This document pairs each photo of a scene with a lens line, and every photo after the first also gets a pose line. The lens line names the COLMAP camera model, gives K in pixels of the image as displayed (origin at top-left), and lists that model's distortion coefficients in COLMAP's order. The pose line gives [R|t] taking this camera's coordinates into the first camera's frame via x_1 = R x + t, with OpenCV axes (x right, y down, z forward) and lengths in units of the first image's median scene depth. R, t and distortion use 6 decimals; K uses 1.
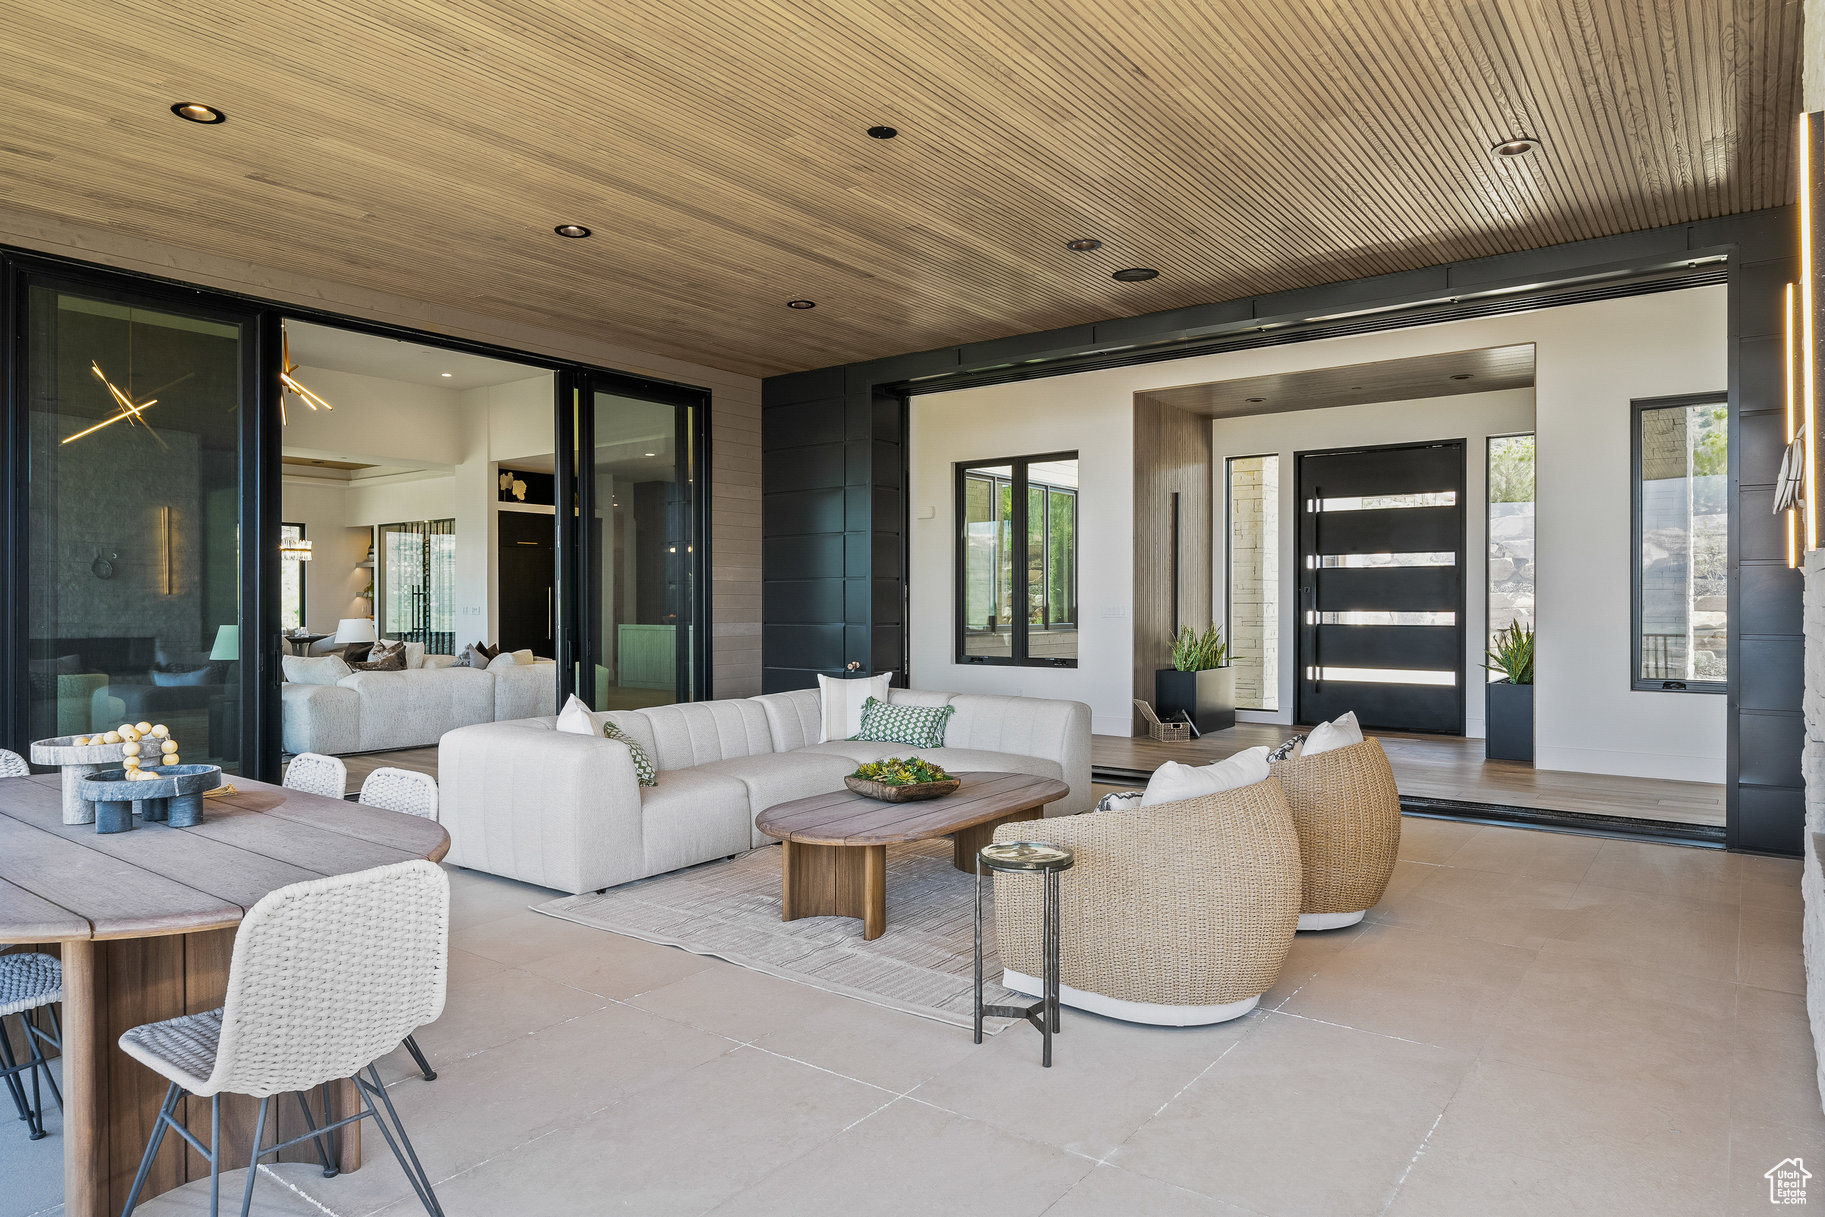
lens RADIAL K [[1103.2, 0, 907.8], [0, 1103.2, 626.3], [0, 0, 1]] dist [-0.001593, -0.000262]
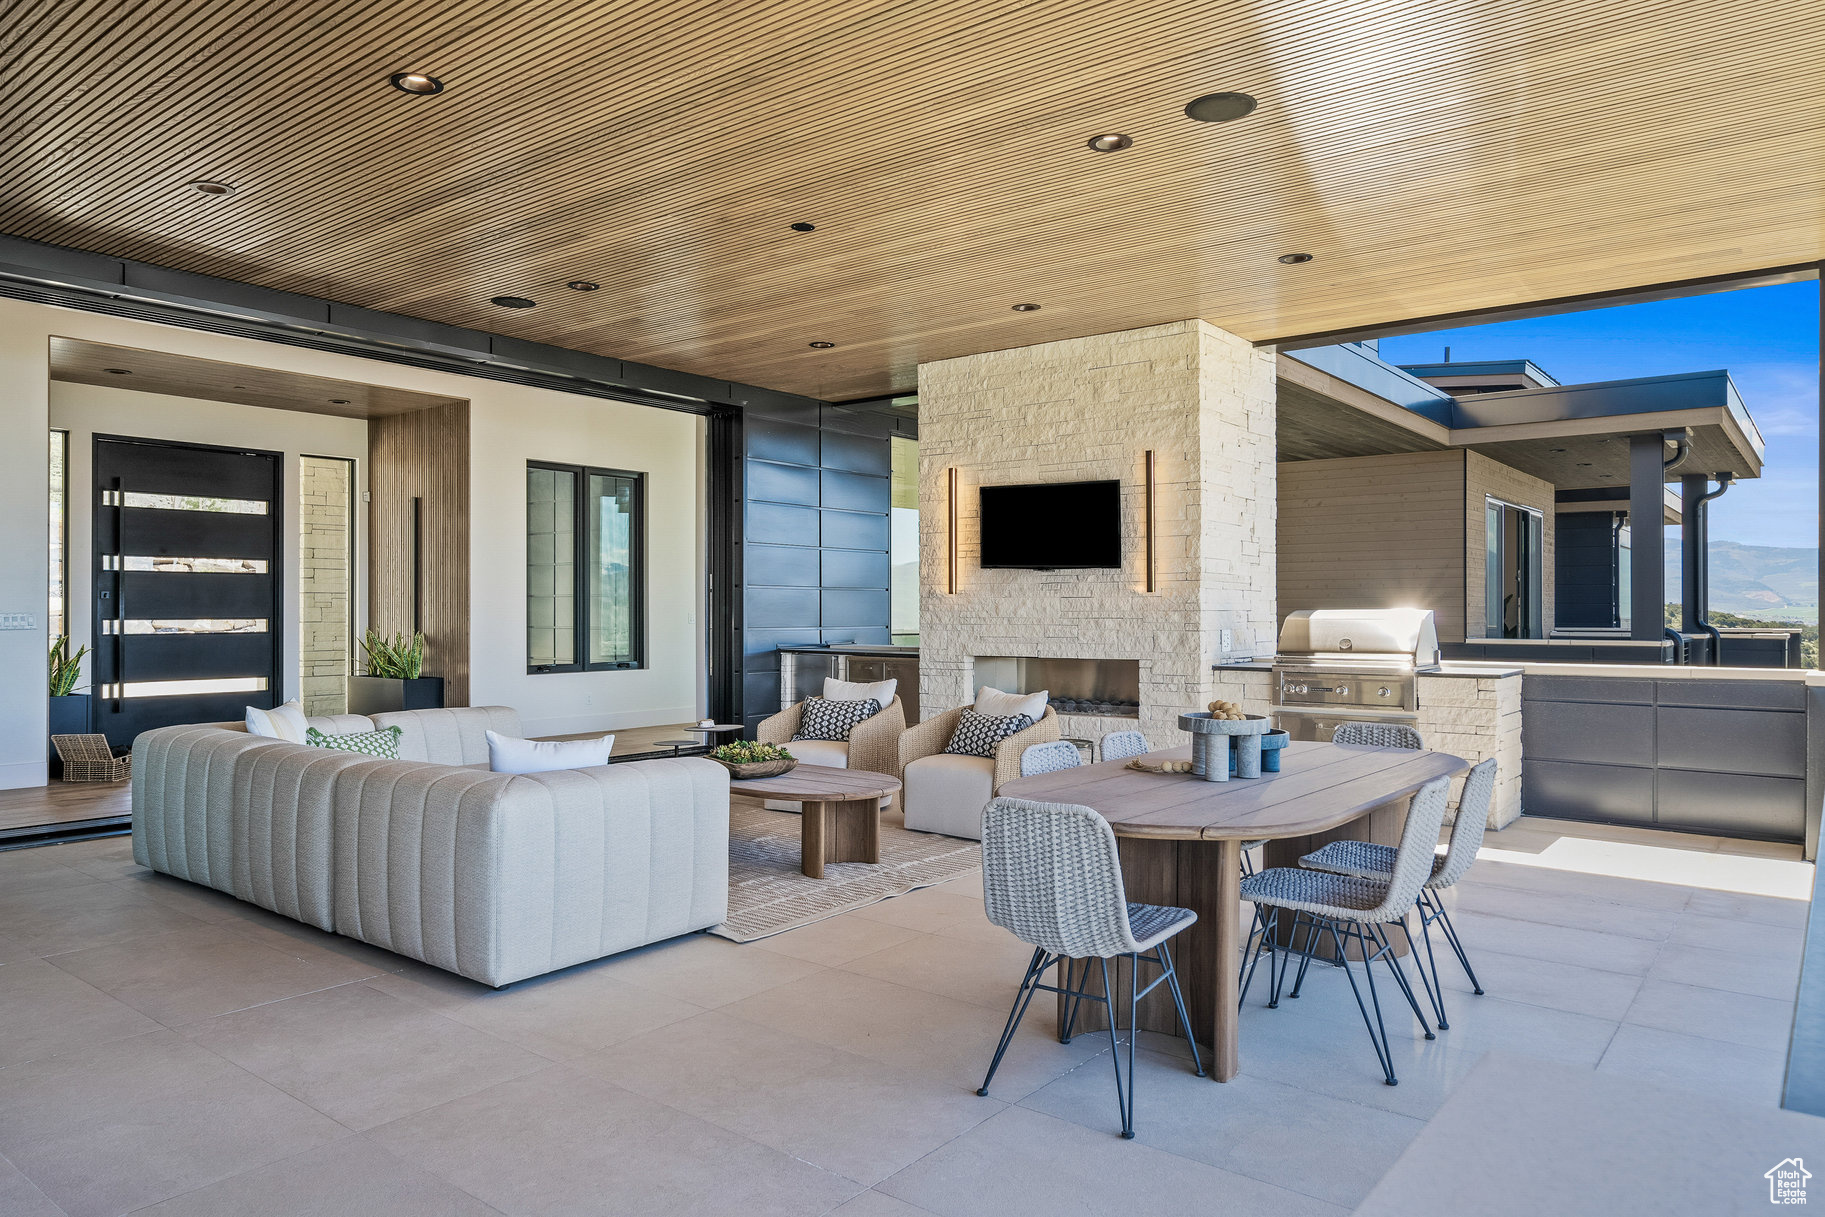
lens RADIAL K [[1206.0, 0, 912.9], [0, 1206.0, 611.2], [0, 0, 1]] dist [-0.036215, -0.001073]
pose [[0.013816, -0.000793, 0.999904, -0.609701], [0.020830, 0.999783, 0.000505, -0.007983], [-0.999688, 0.020821, 0.013830, 0.388948]]
